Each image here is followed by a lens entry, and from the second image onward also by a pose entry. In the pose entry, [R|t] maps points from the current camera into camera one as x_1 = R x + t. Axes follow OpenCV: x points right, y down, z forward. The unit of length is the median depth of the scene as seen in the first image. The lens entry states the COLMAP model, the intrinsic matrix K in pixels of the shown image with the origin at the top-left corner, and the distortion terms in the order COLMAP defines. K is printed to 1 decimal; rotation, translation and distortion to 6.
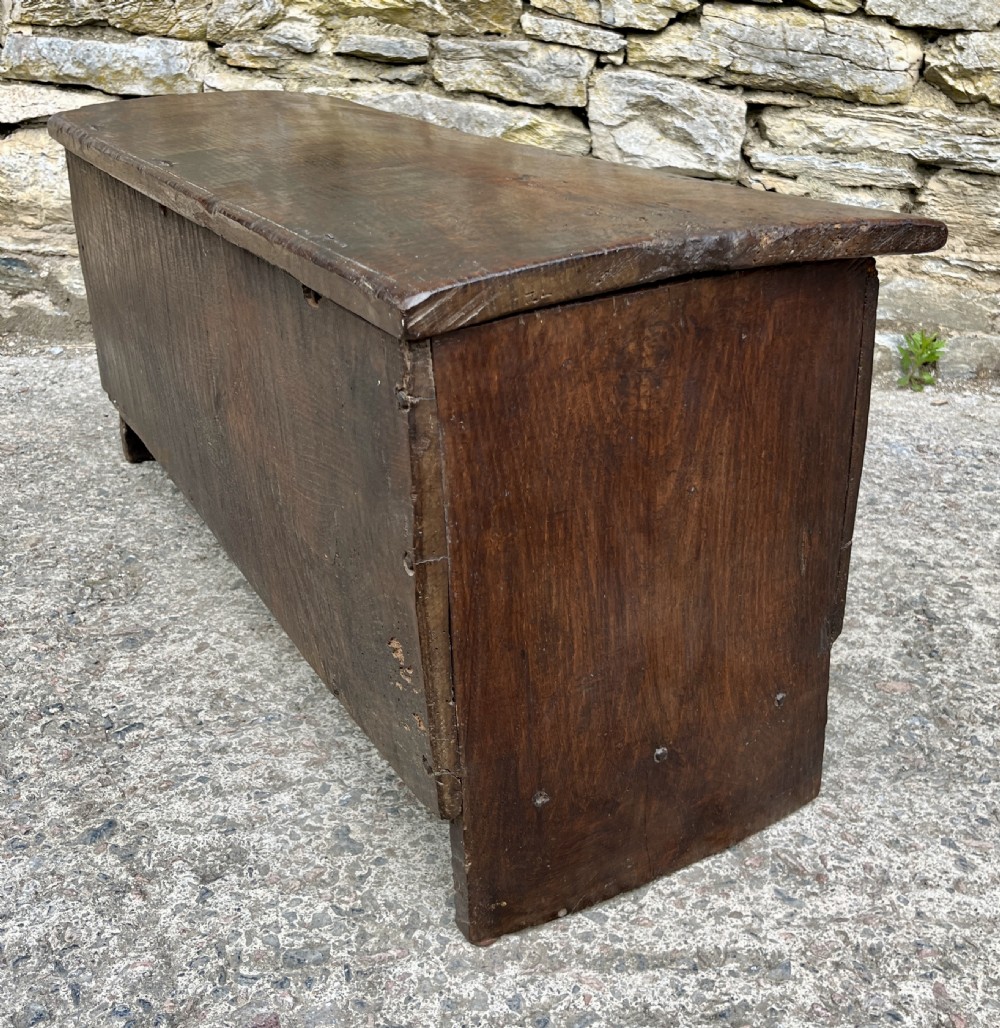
lens RADIAL K [[1173.0, 0, 522.3], [0, 1173.0, 473.0], [0, 0, 1]] dist [-0.004684, 0.040514]
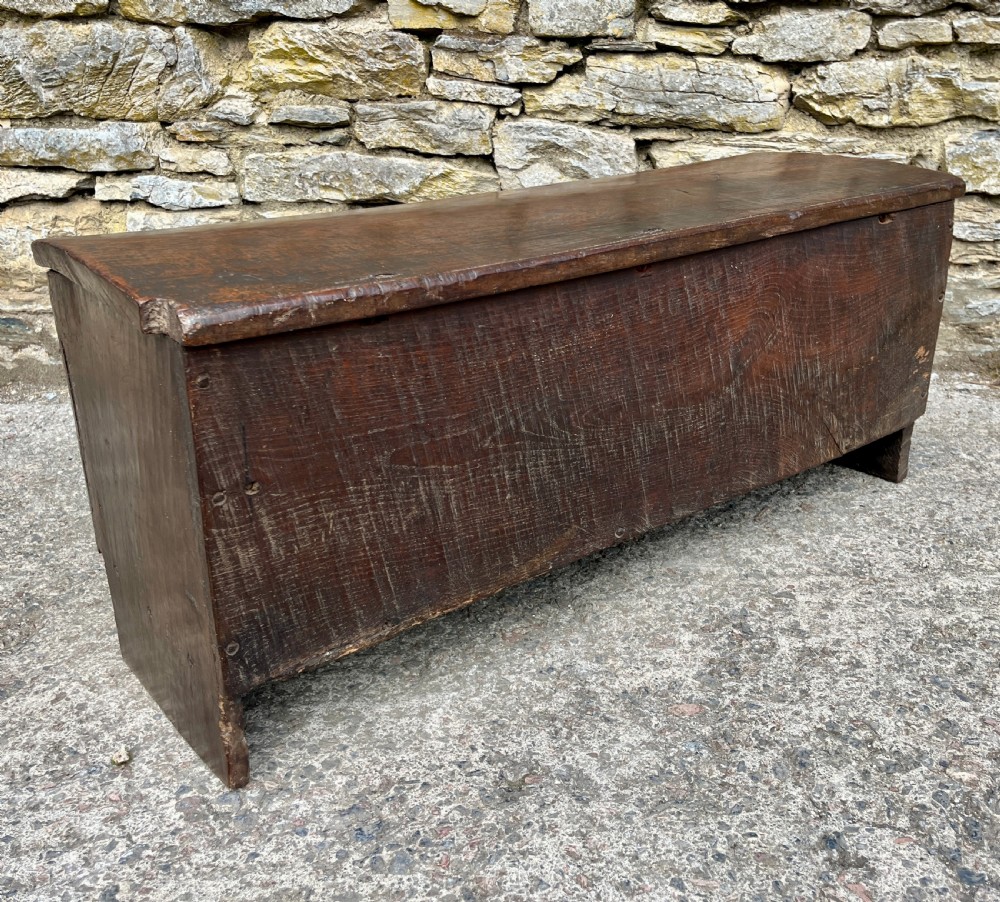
lens RADIAL K [[1043.4, 0, 536.4], [0, 1043.4, 390.7], [0, 0, 1]] dist [0.025900, -0.019643]
pose [[0.996140, -0.059227, -0.064787, 0.150521], [0.056547, 0.997497, -0.042450, -0.042777], [0.067139, 0.038623, 0.996996, 0.017738]]
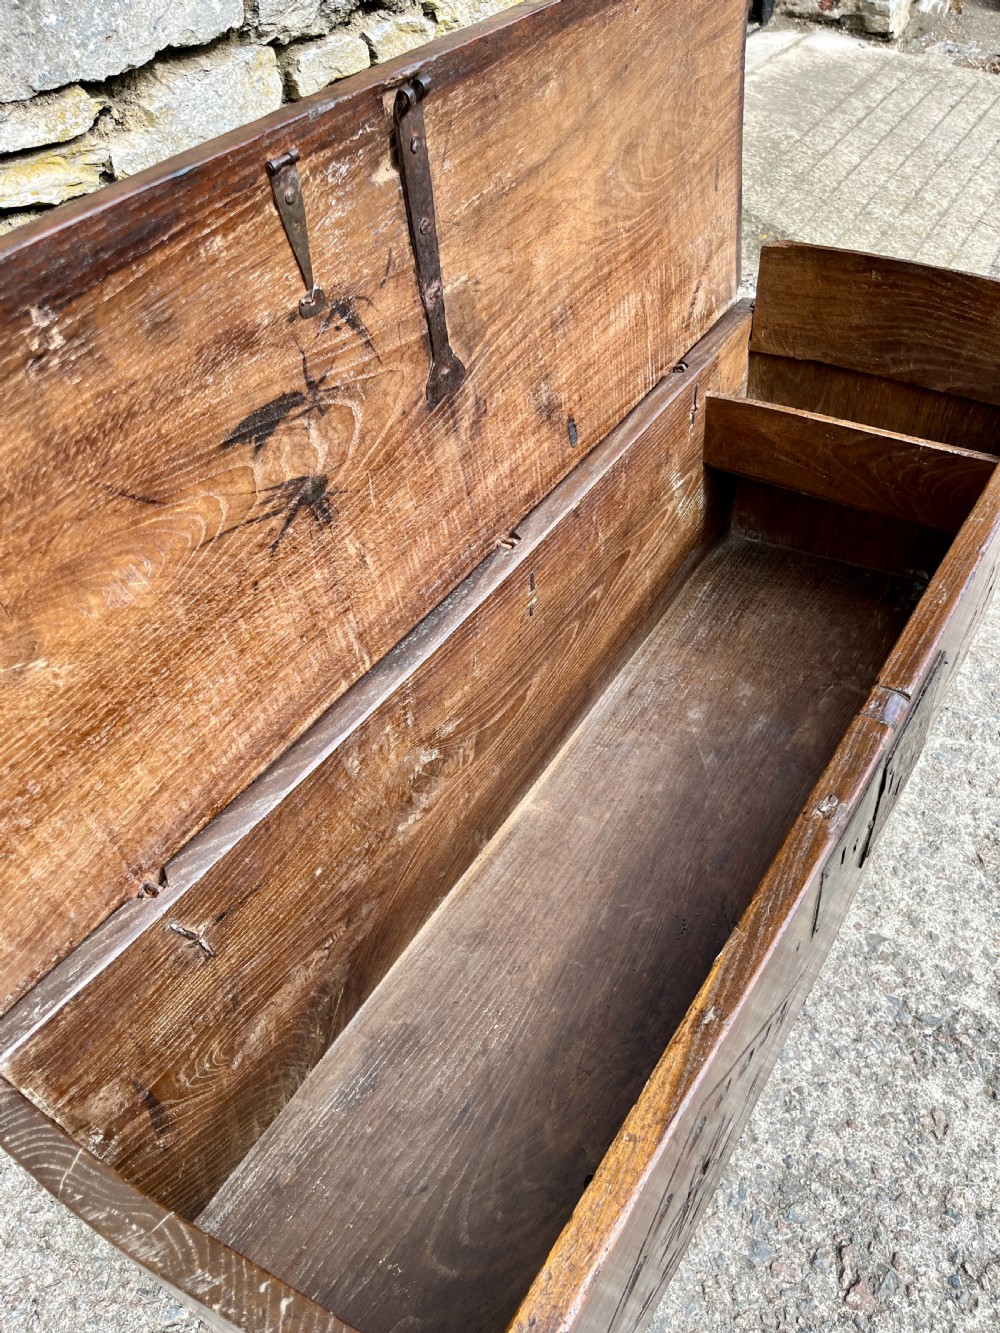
lens RADIAL K [[1013.5, 0, 514.3], [0, 1013.5, 679.9], [0, 0, 1]] dist [0.084413, -0.129639]
pose [[0.479238, -0.662744, 0.575415, -0.061370], [0.345428, 0.745117, 0.570509, -0.420727], [-0.806853, -0.074645, 0.586018, 0.525122]]
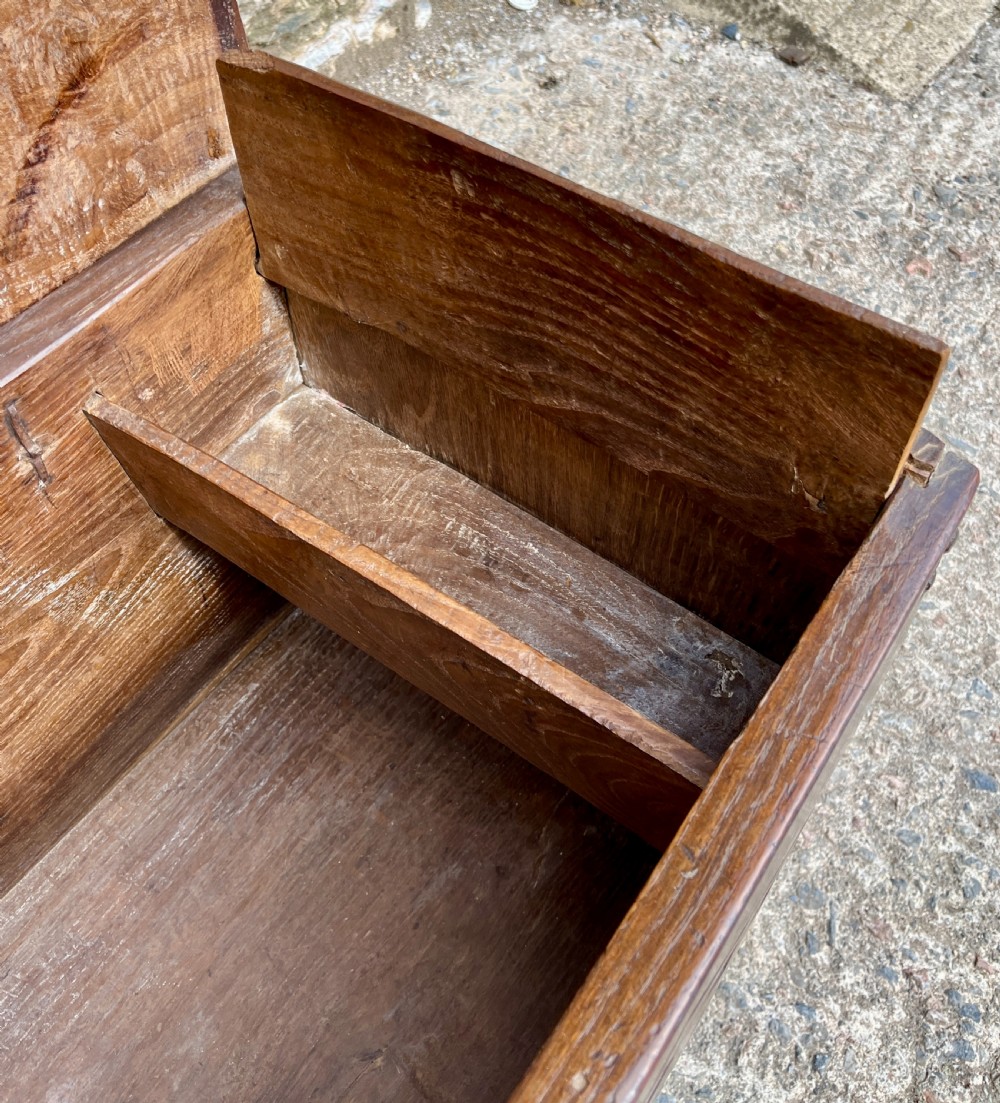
lens RADIAL K [[1070.5, 0, 486.0], [0, 1070.5, 428.4], [0, 0, 1]] dist [0.074699, -0.096828]
pose [[0.552343, -0.658051, 0.511747, 0.339399], [0.292959, 0.727960, 0.619878, -0.300660], [-0.780443, -0.192465, 0.594866, 0.566906]]
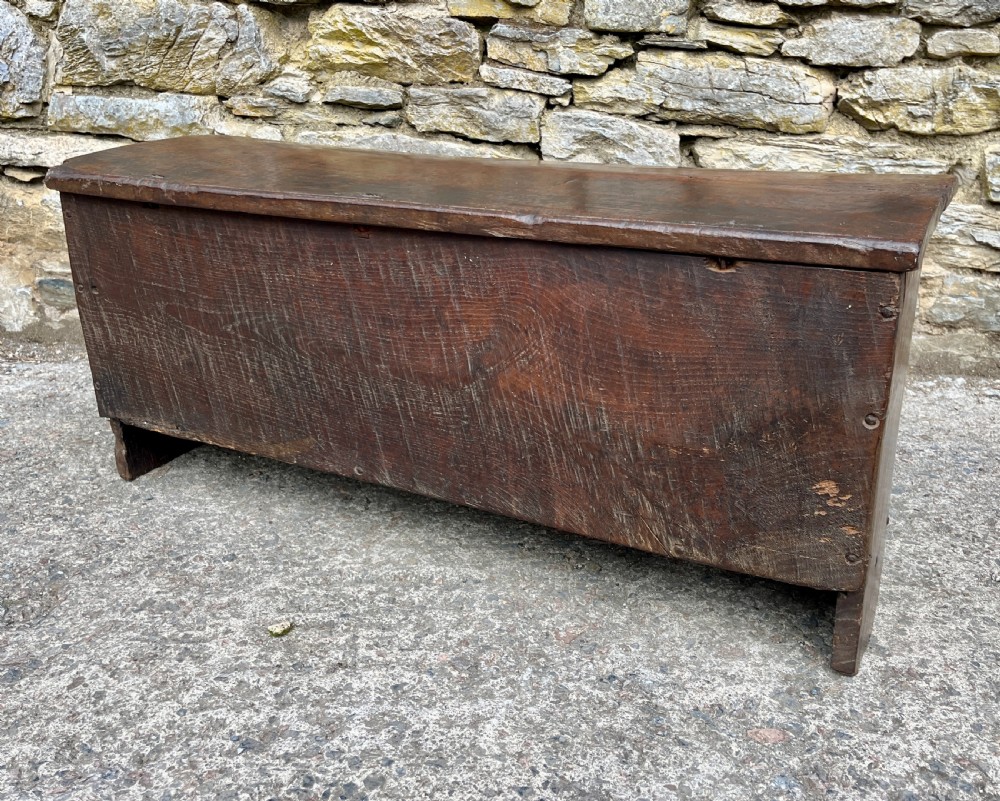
lens RADIAL K [[916.1, 0, 529.0], [0, 916.1, 349.6], [0, 0, 1]] dist [0.028238, -0.021432]
pose [[0.998018, -0.011119, -0.061933, 0.099526], [0.006623, 0.997359, -0.072328, -0.045909], [0.062574, 0.071775, 0.995456, 0.122641]]
